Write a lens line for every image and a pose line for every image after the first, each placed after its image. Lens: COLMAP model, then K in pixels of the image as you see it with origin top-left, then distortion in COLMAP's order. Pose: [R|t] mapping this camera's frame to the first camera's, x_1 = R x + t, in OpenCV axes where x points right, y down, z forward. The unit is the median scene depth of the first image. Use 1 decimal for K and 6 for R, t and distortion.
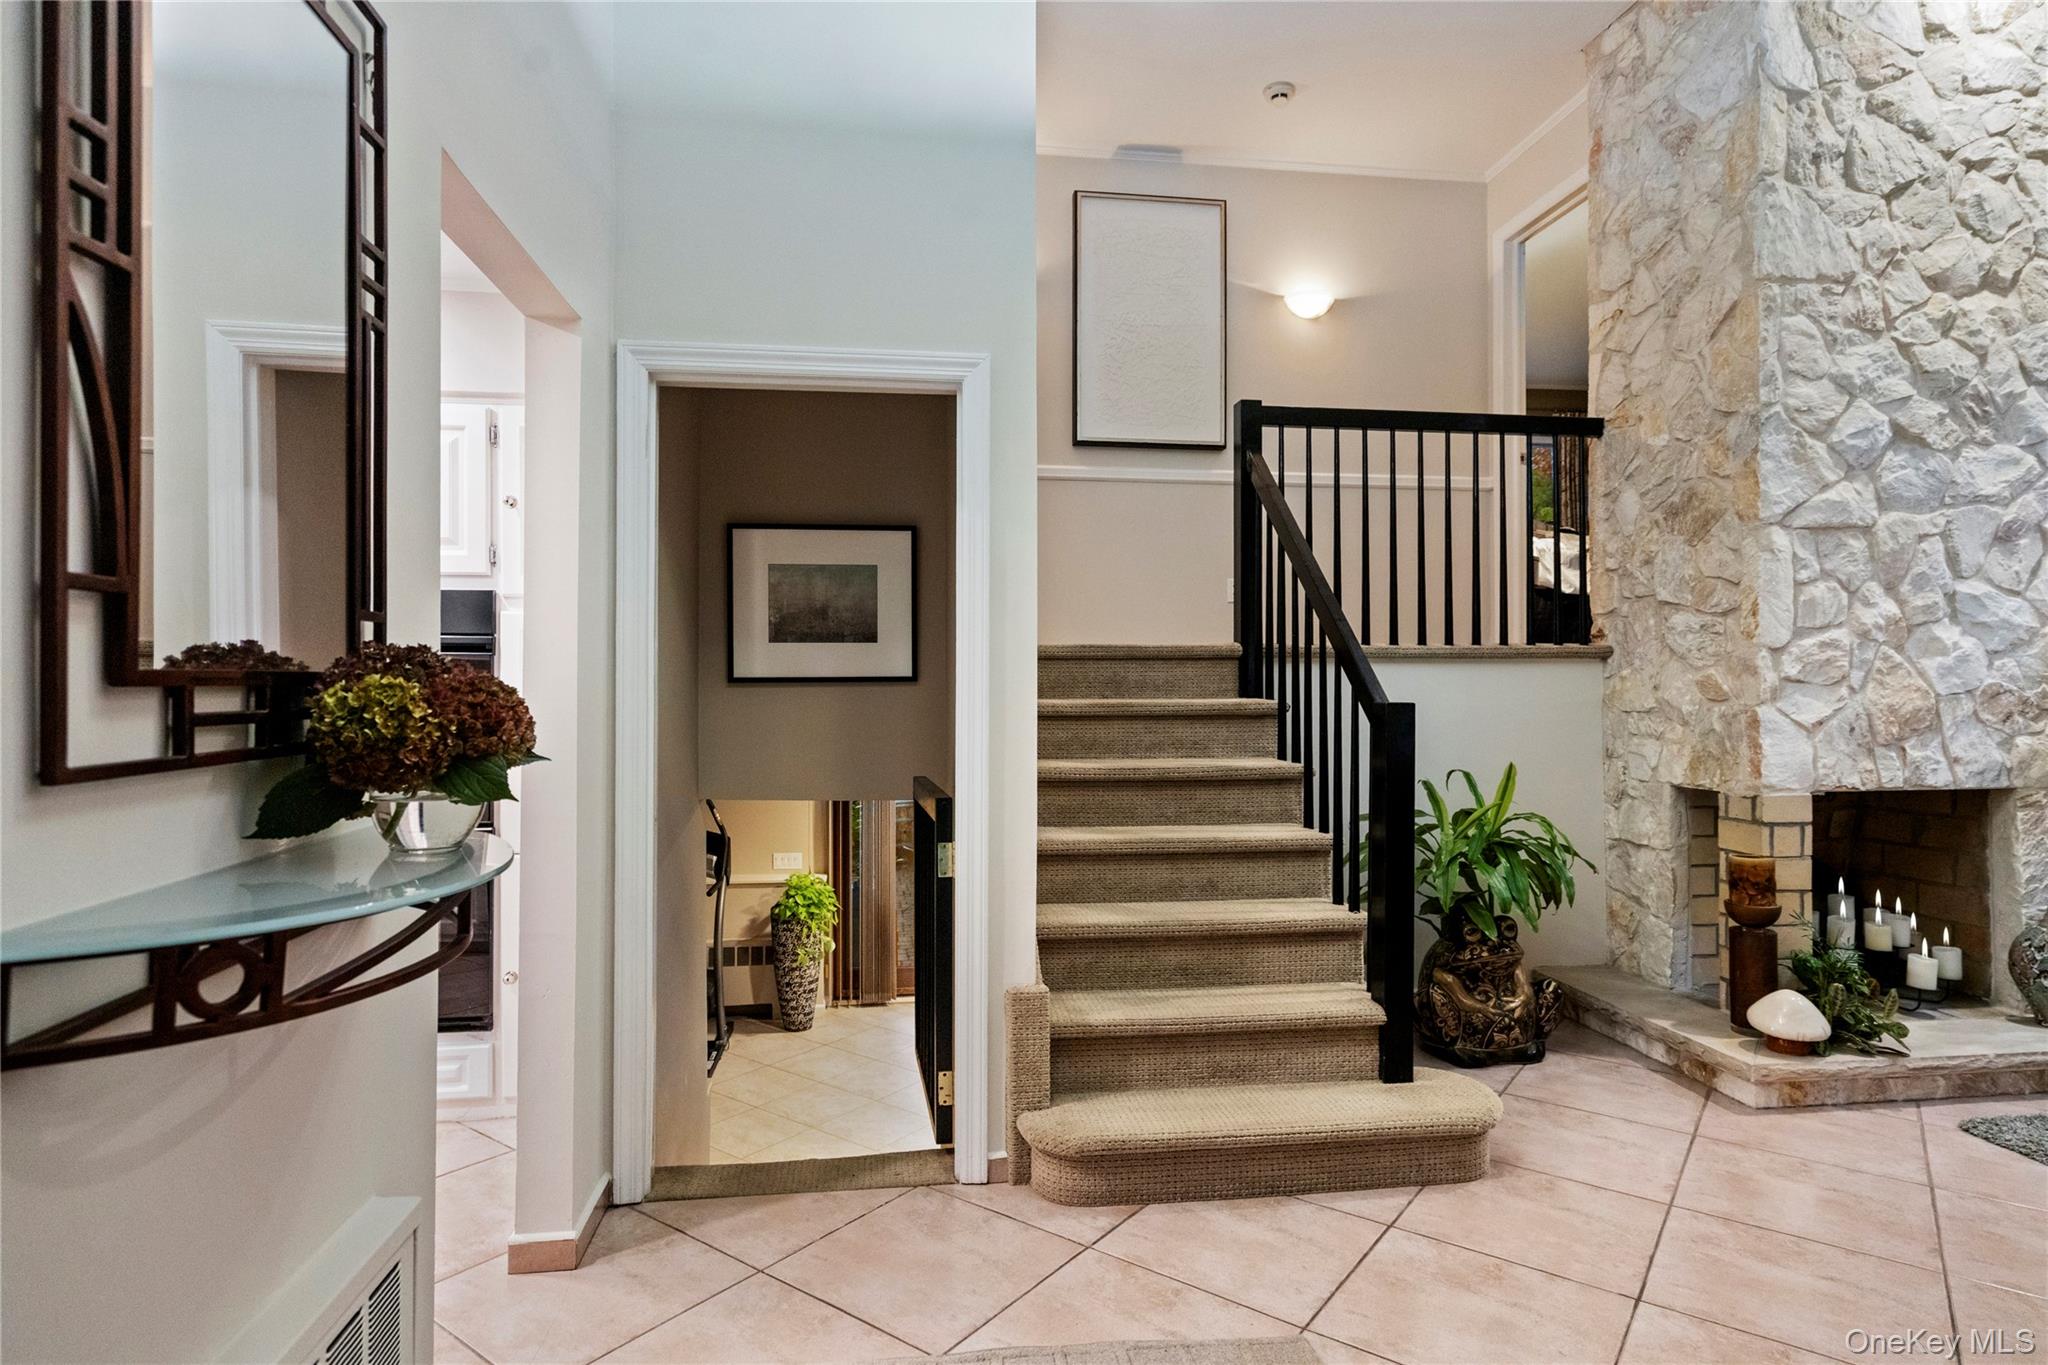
lens RADIAL K [[1074.0, 0, 1024.0], [0, 1074.0, 682.5], [0, 0, 1]] dist [0.001037, 0.000047]
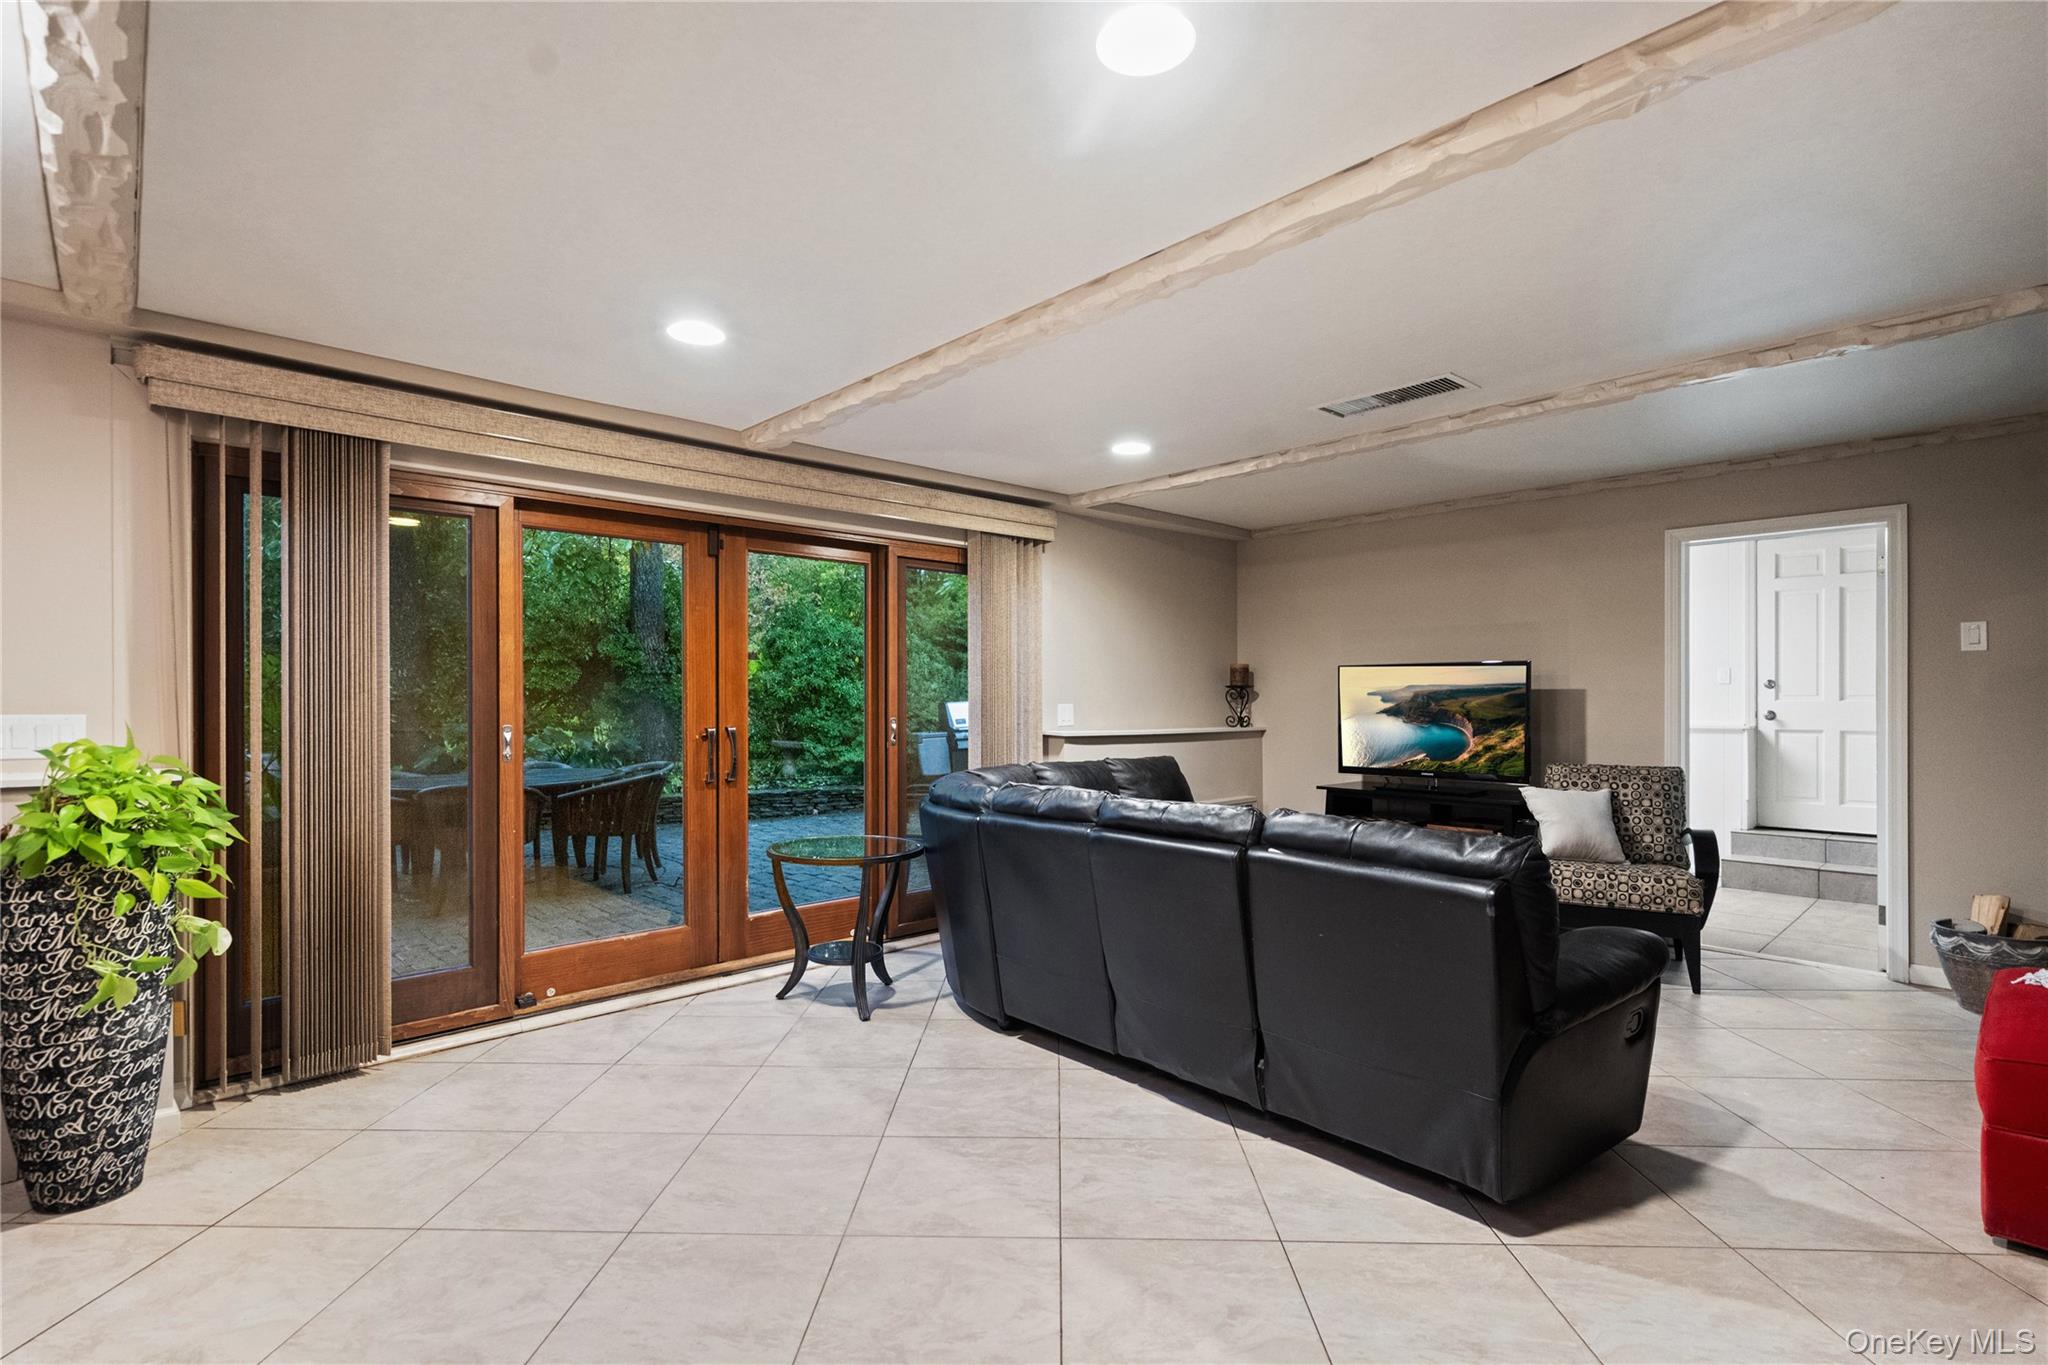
lens RADIAL K [[968.3, 0, 1024.0], [0, 968.3, 682.5], [0, 0, 1]] dist [-0.002096, -0.000613]
pose [[0.819225, -0.000256, 0.573472, -0.138710], [0.006121, 0.999947, -0.008298, 0.158305], [-0.573440, 0.010309, 0.819183, 0.560540]]
